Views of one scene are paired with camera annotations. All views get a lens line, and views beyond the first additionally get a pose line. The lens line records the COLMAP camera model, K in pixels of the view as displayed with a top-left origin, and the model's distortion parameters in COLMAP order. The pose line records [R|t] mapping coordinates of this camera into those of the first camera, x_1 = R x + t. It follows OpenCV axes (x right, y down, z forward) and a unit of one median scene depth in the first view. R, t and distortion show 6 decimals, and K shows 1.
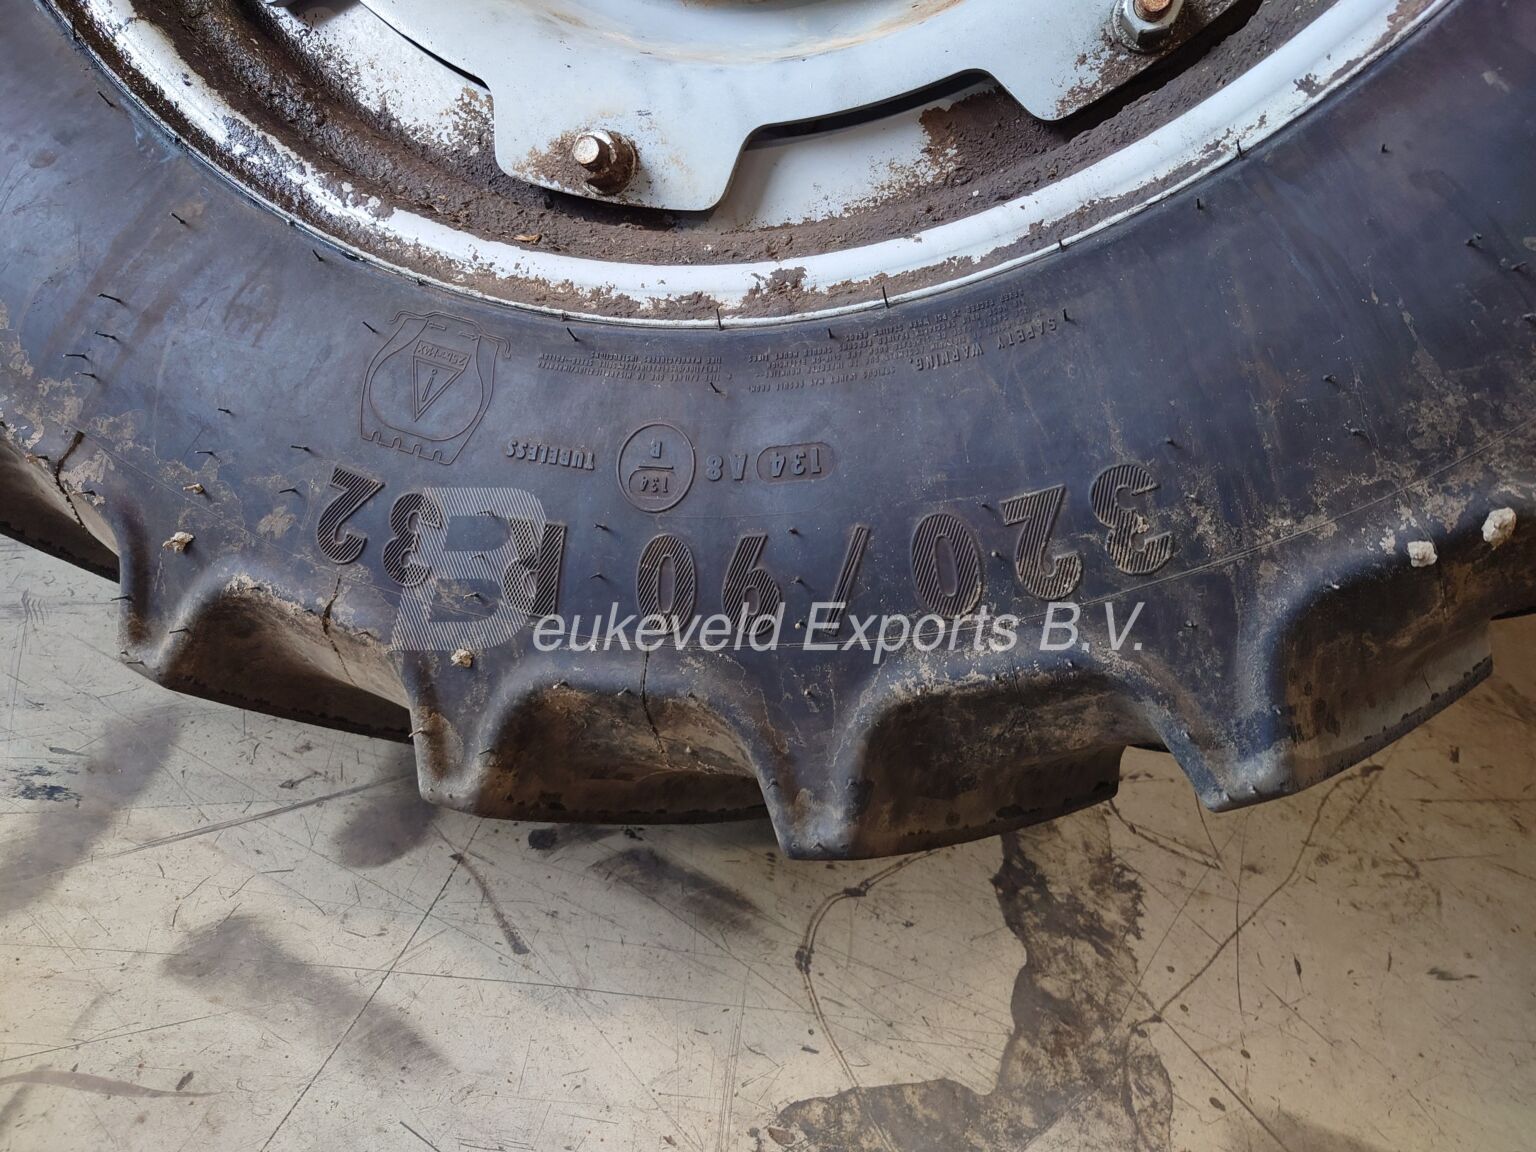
lens RADIAL K [[1104.9, 0, 761.7], [0, 1104.9, 585.2], [0, 0, 1]] dist [-0.010717, 0.017928]
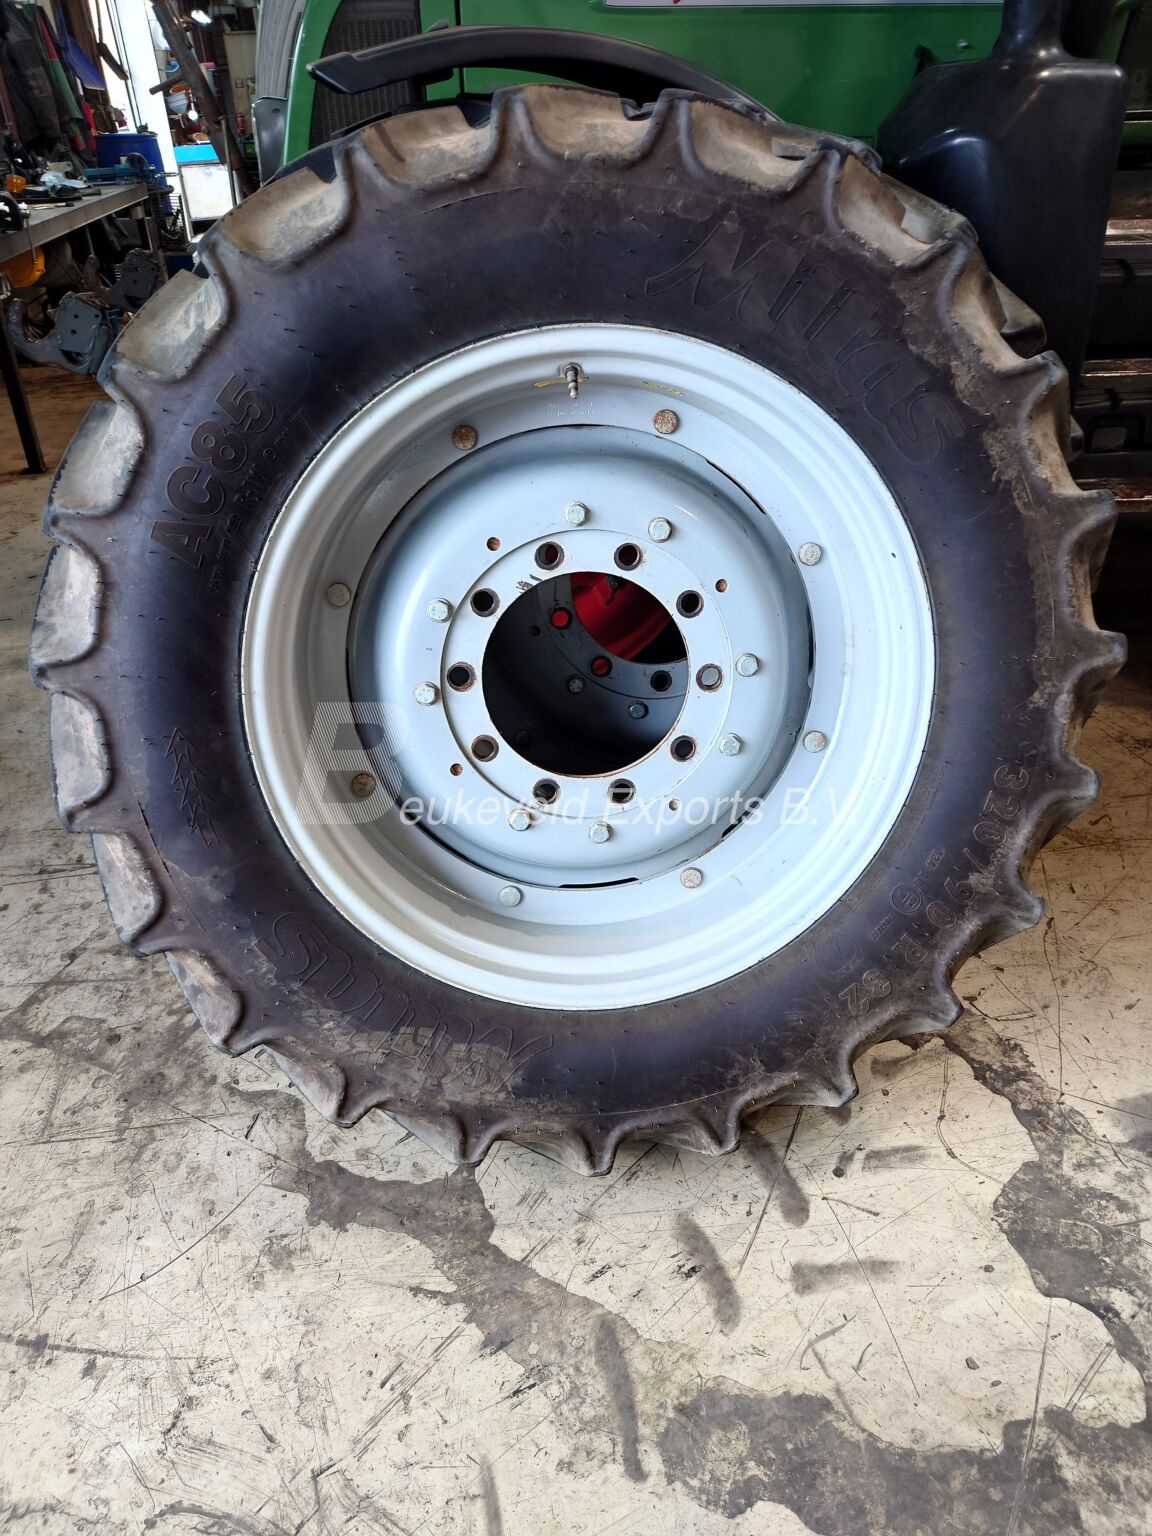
lens RADIAL K [[1104.9, 0, 580.2], [0, 1104.9, 764.7], [0, 0, 1]] dist [-0.010717, 0.017928]
pose [[0.845561, -0.478215, 0.237354, -0.976961], [0.476507, 0.876504, 0.068428, -1.161891], [-0.240765, 0.055241, 0.969010, -1.463022]]
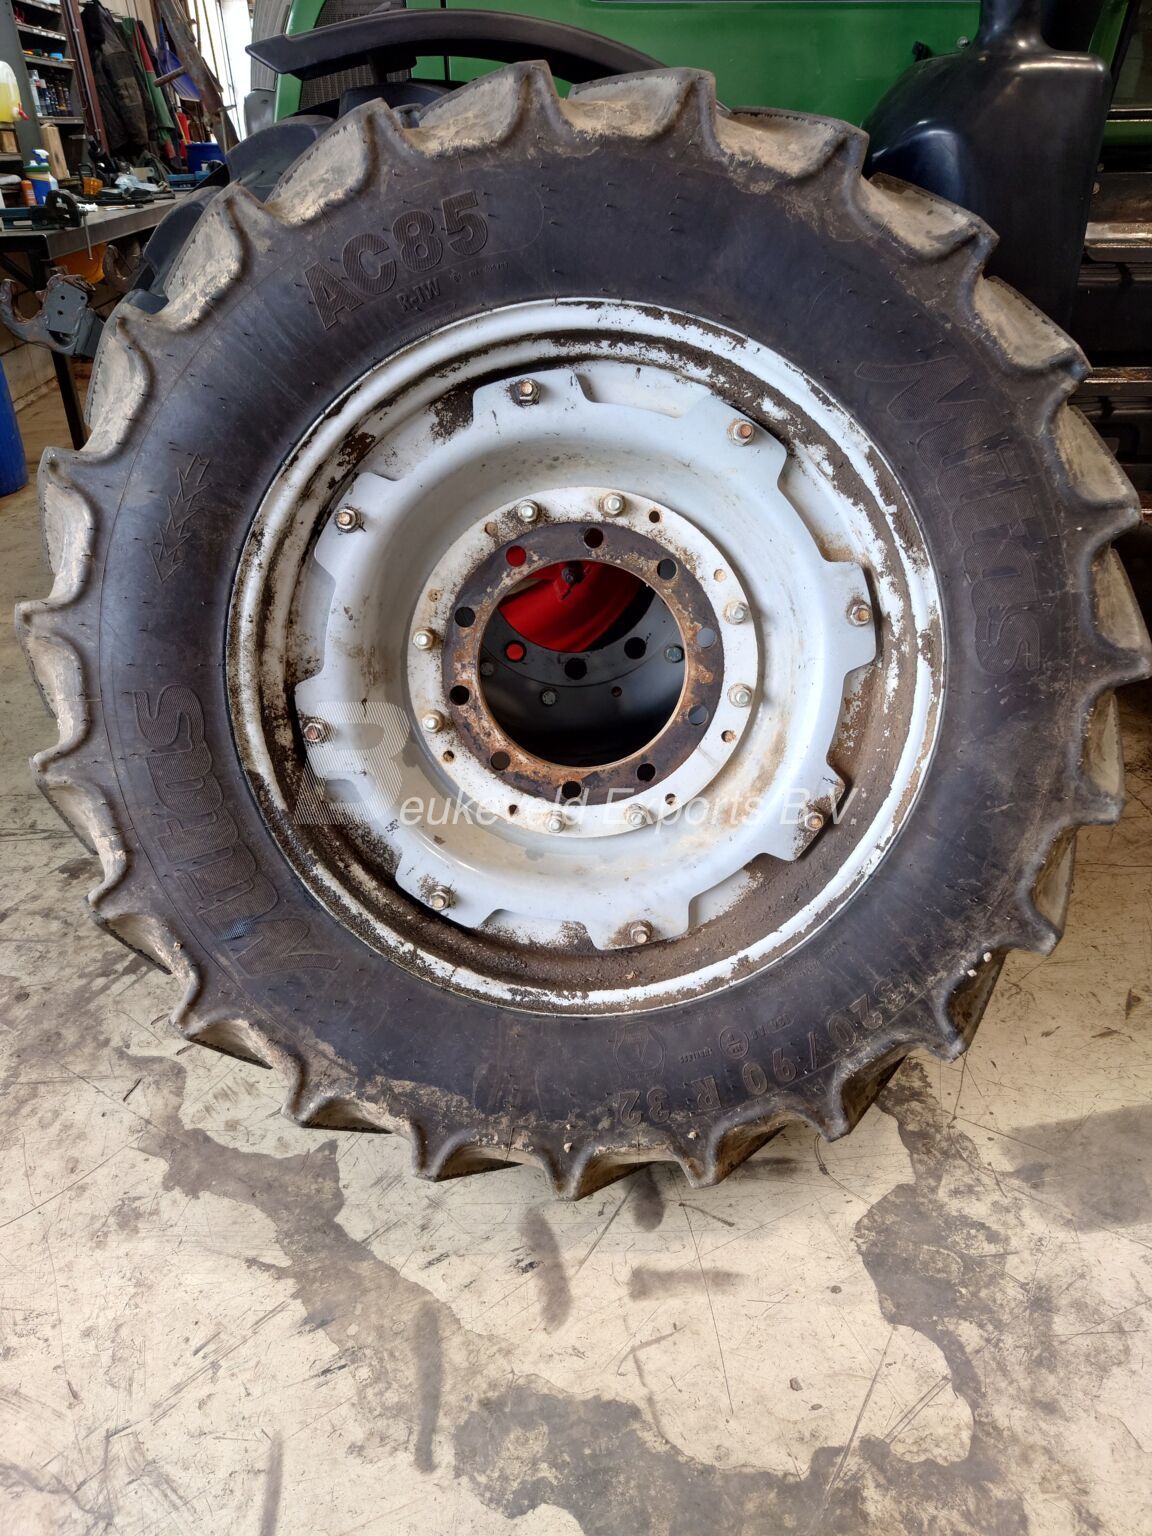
lens RADIAL K [[1104.9, 0, 576.5], [0, 1104.9, 765.2], [0, 0, 1]] dist [-0.010717, 0.017928]
pose [[0.884171, -0.430331, 0.181813, -0.572812], [0.433553, 0.900815, 0.023727, -0.859529], [-0.173991, 0.057848, 0.983047, -1.519288]]
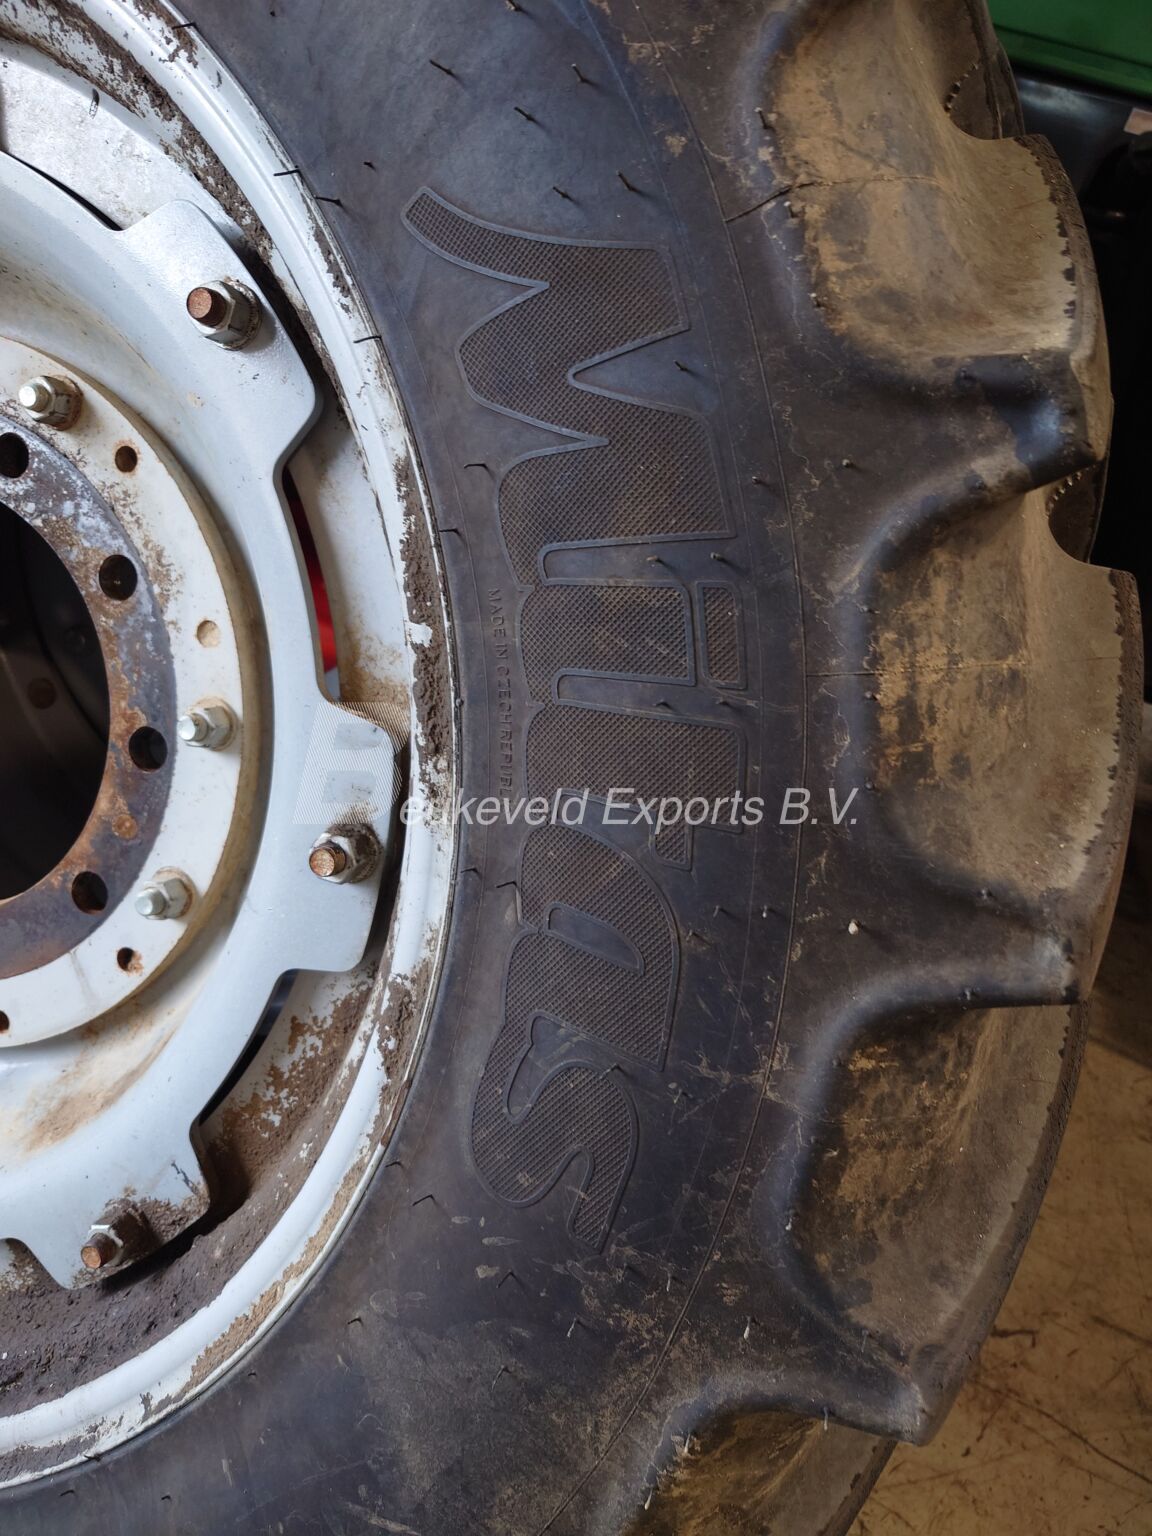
lens RADIAL K [[1104.9, 0, 577.0], [0, 1104.9, 754.6], [0, 0, 1]] dist [-0.010717, 0.017928]
pose [[0.998745, -0.020017, -0.045914, 0.817136], [0.018756, 0.999440, -0.027717, -0.887230], [0.046443, 0.026821, 0.998561, -0.201528]]
